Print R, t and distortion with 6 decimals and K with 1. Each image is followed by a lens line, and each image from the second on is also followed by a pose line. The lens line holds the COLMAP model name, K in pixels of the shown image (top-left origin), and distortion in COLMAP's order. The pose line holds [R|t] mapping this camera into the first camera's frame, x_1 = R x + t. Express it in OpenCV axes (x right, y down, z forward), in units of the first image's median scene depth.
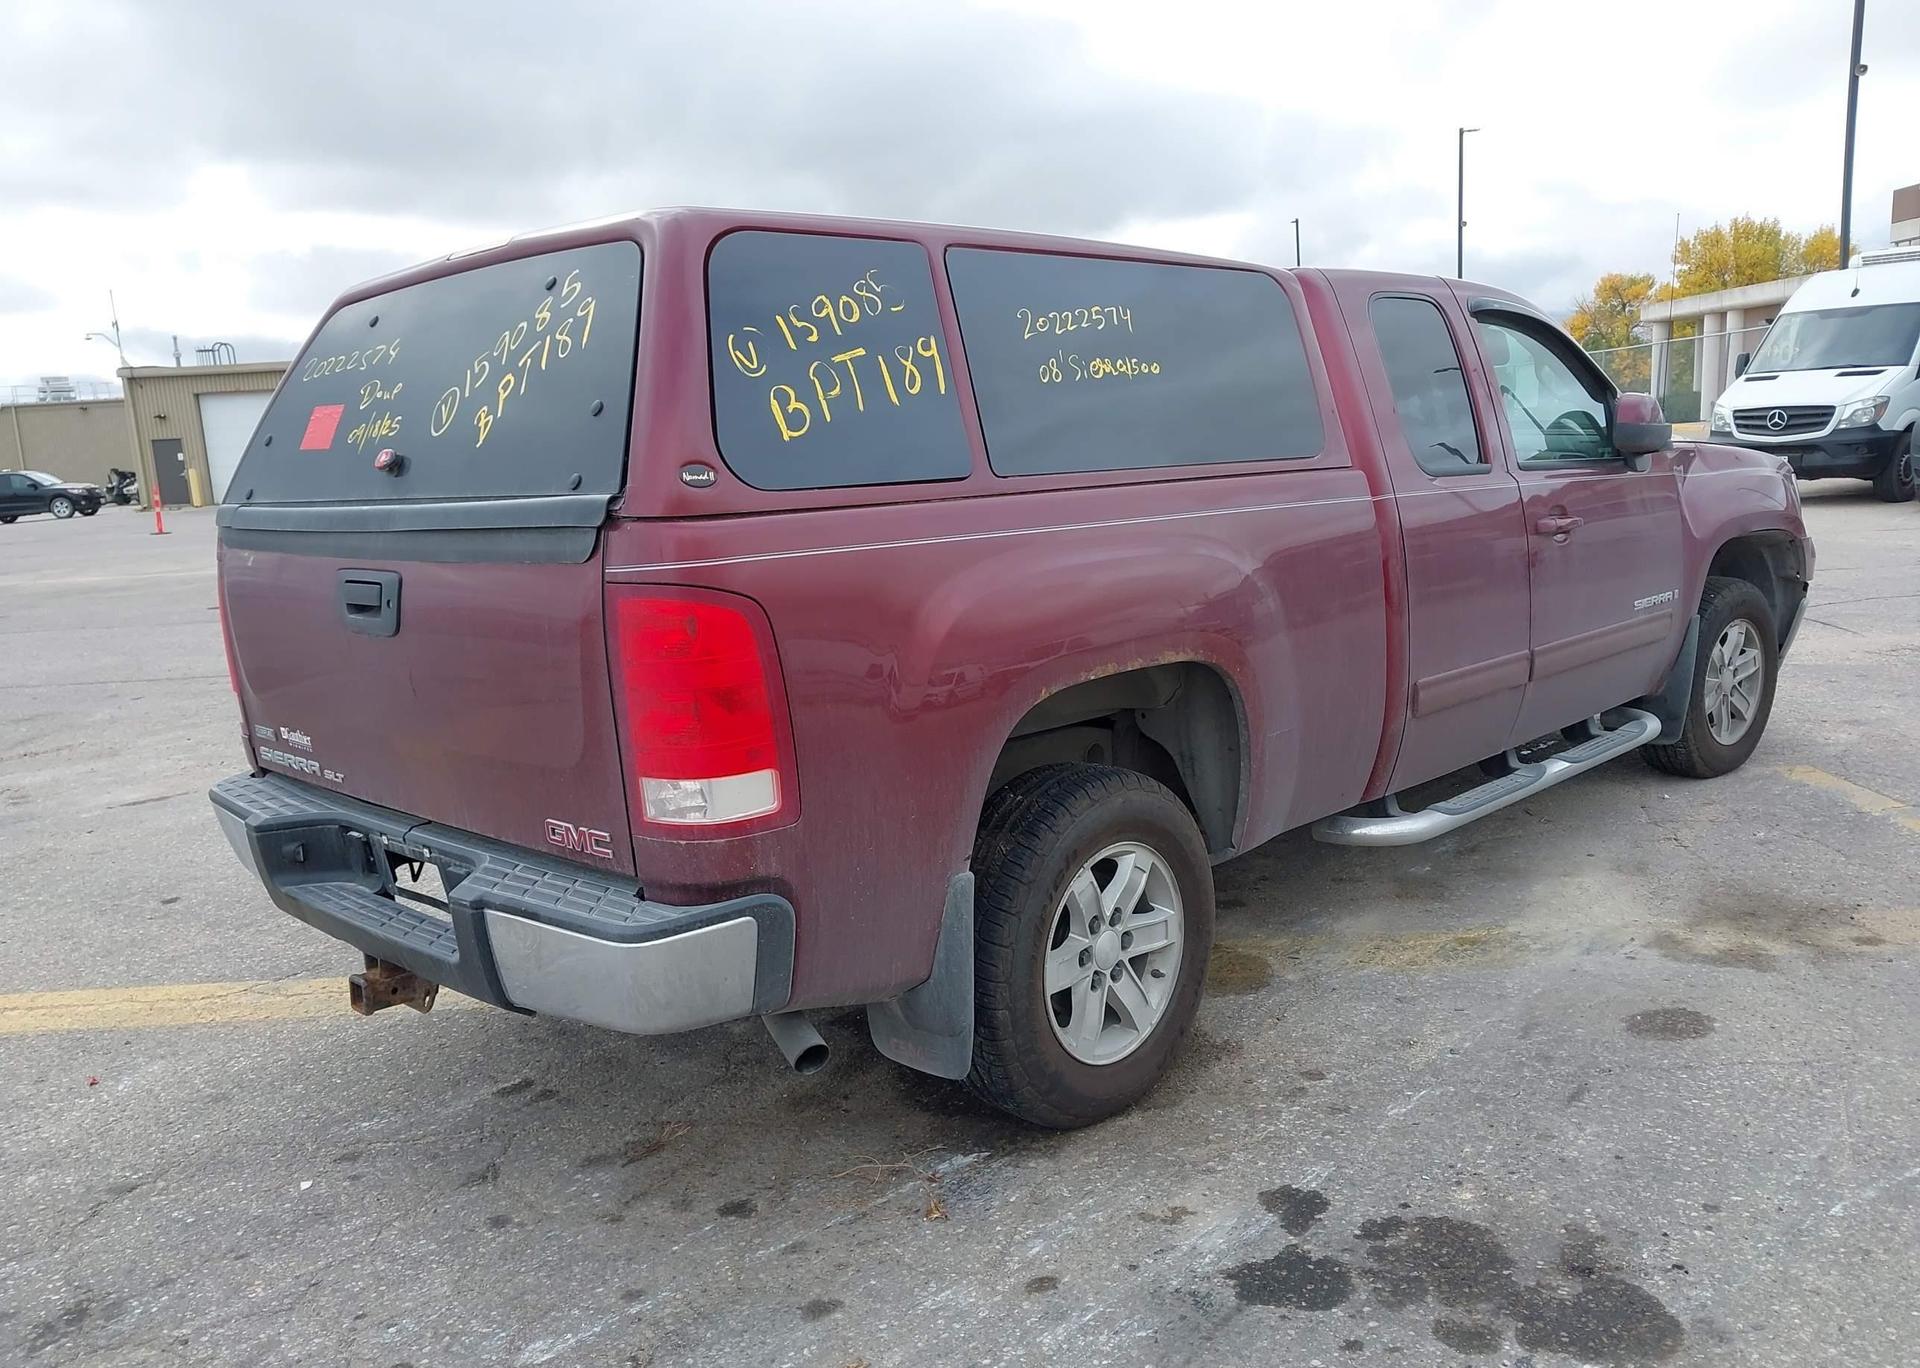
lens RADIAL K [[1507.1, 0, 953.6], [0, 1507.1, 692.1], [0, 0, 1]] dist [0.040668, -0.050905]
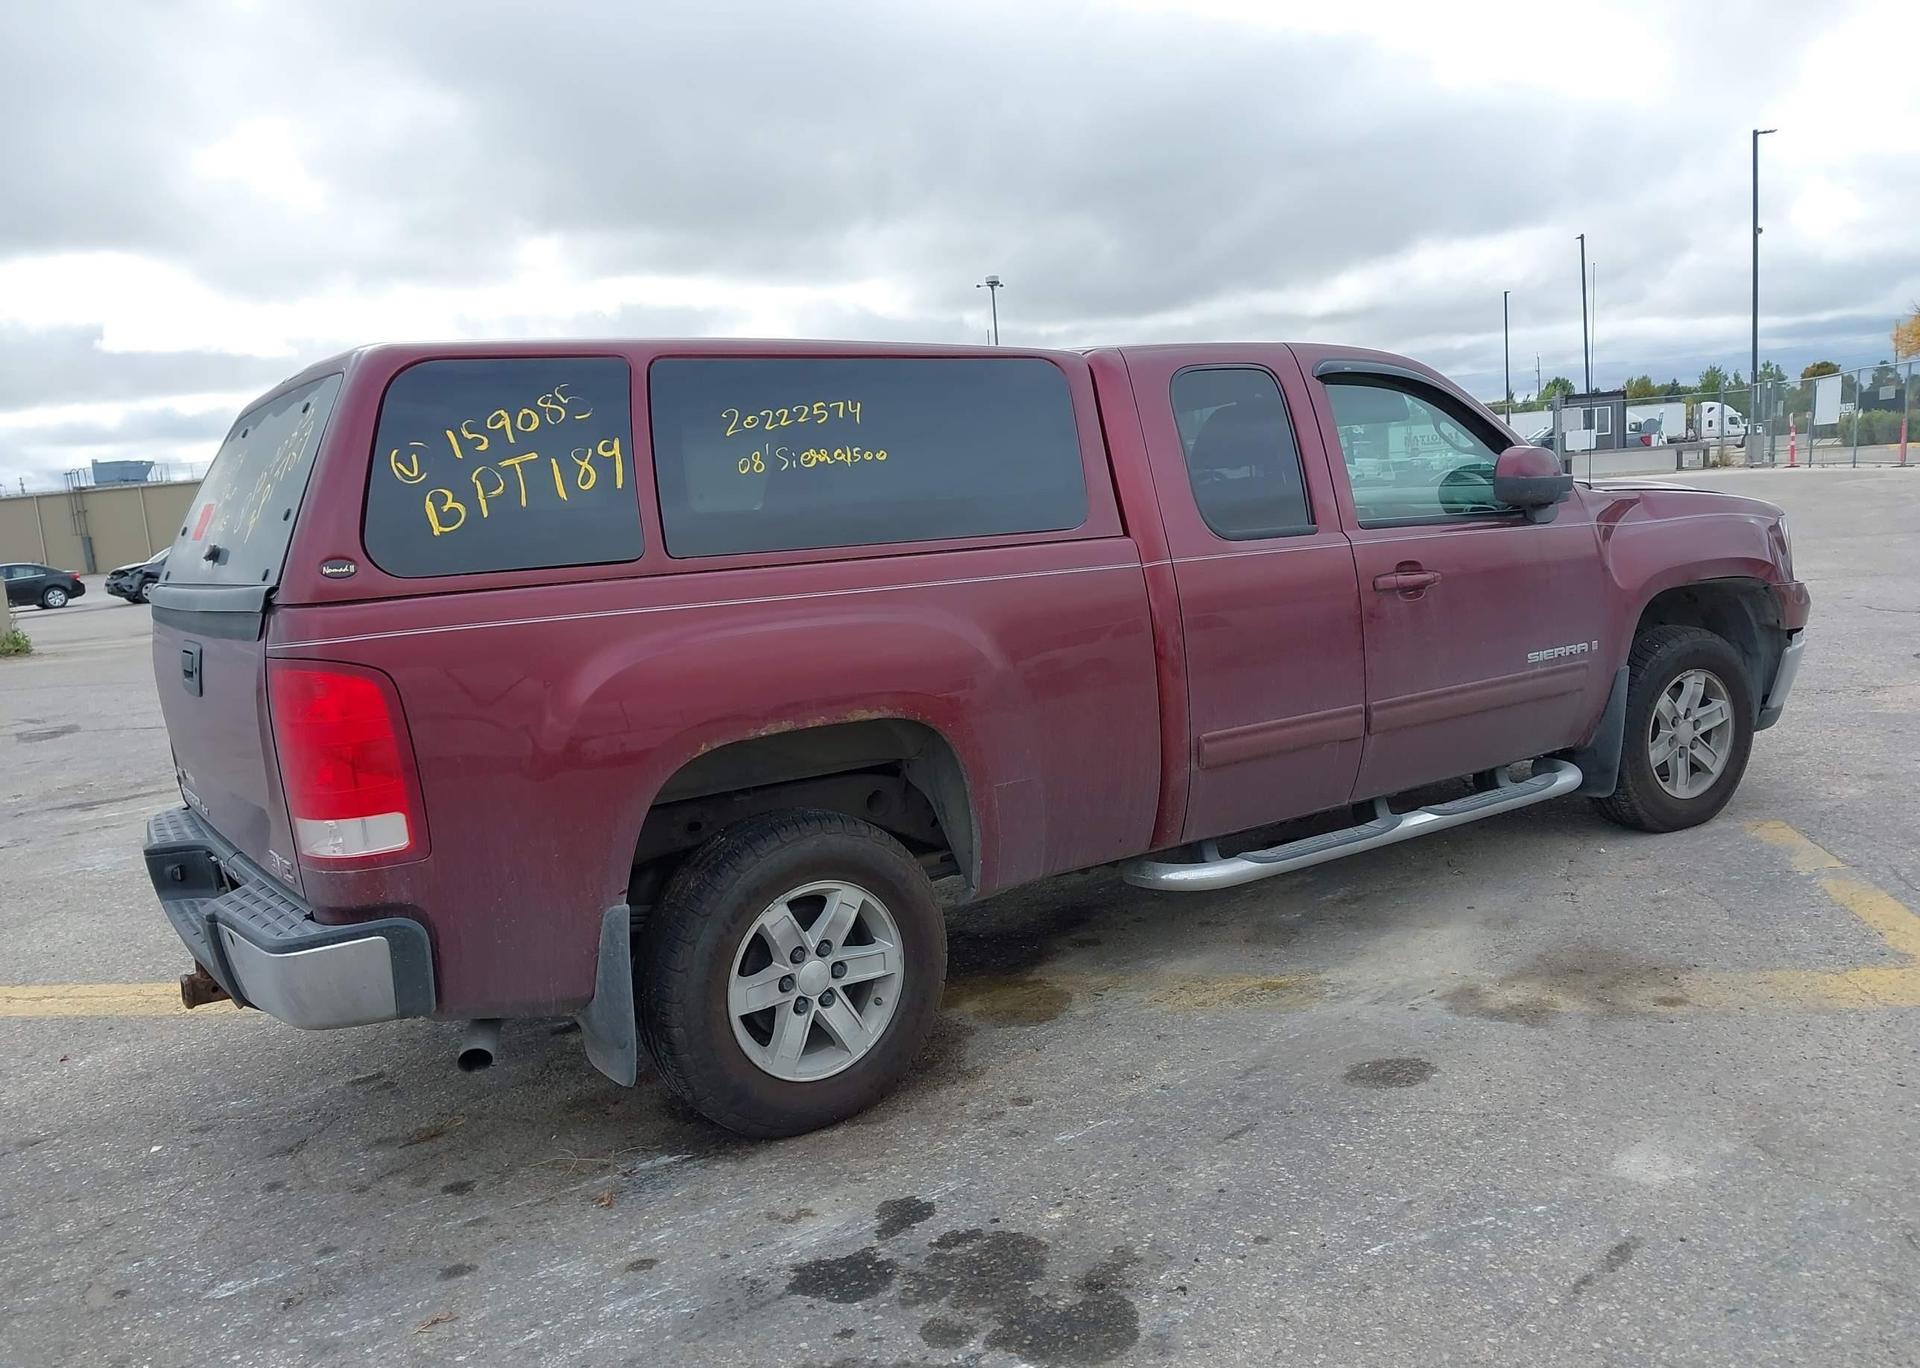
lens RADIAL K [[1507.1, 0, 955.7], [0, 1507.1, 695.0], [0, 0, 1]] dist [0.040668, -0.050905]
pose [[0.982560, 0.003036, -0.185921, 0.416408], [-0.006850, 0.999779, -0.019875, -0.016505], [0.185820, 0.020802, 0.982364, -0.077307]]
